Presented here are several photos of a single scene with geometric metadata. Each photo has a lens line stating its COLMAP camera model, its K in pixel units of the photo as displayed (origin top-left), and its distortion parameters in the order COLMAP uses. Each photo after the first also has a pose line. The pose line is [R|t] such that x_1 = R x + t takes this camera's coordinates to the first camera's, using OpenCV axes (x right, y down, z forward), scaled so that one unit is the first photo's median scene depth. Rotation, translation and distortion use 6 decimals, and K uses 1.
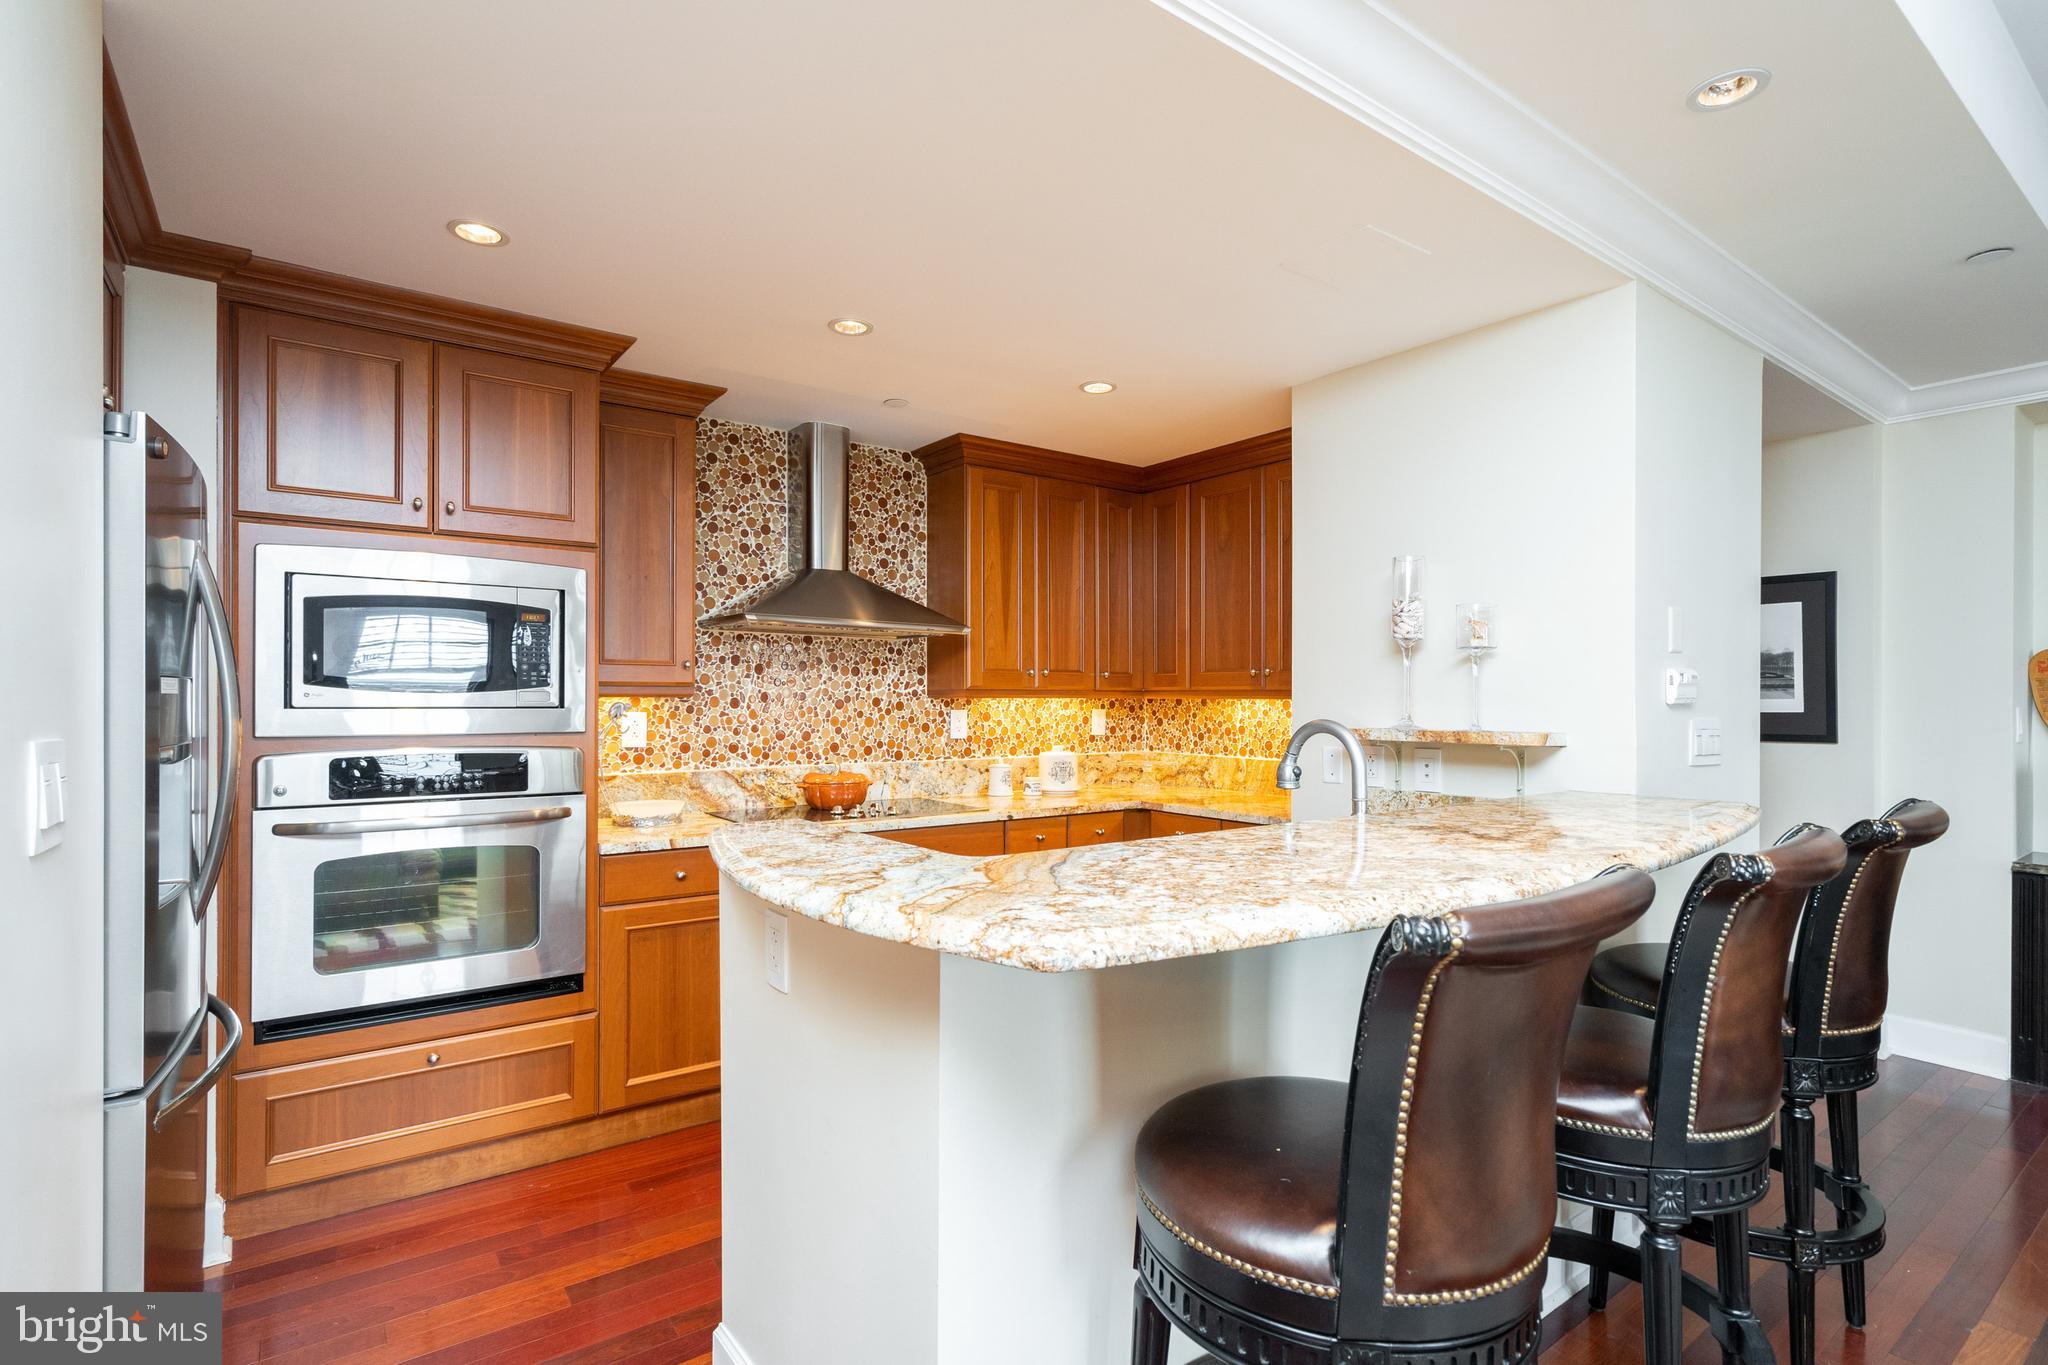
lens RADIAL K [[997.4, 0, 1019.3], [0, 997.4, 696.7], [0, 0, 1]] dist [0.001592, 0.000173]
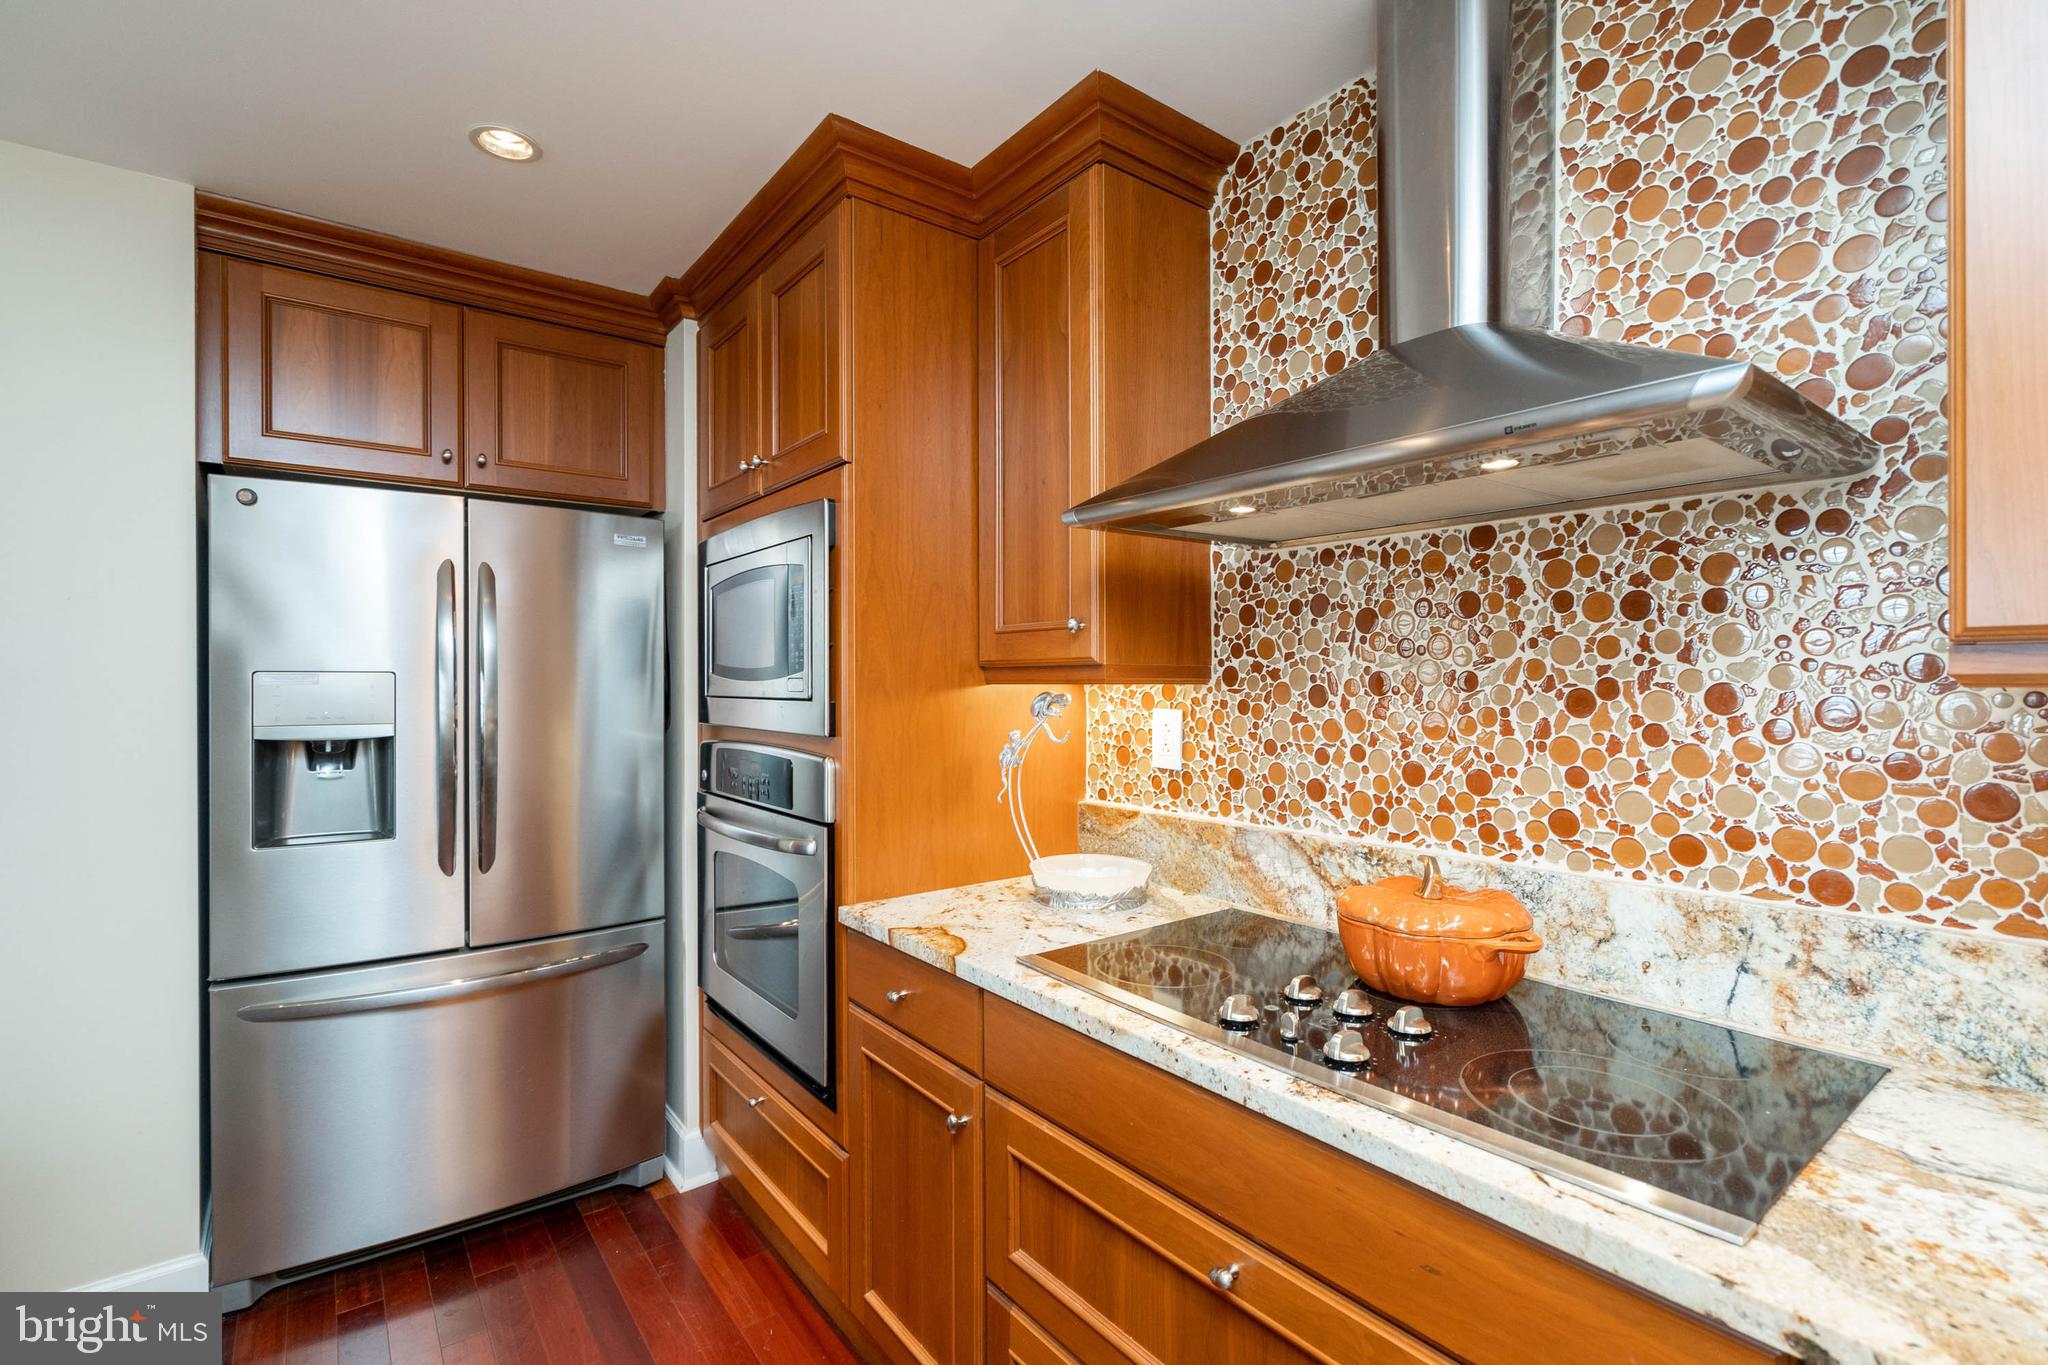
lens RADIAL K [[940.6, 0, 1015.4], [0, 940.6, 685.9], [0, 0, 1]] dist [-0.003134, 0.001128]
pose [[-0.006743, 0.001659, -0.999976, 0.160443], [0.002547, 0.999995, 0.001642, 0.000507], [0.999974, -0.002536, -0.006747, 0.841093]]
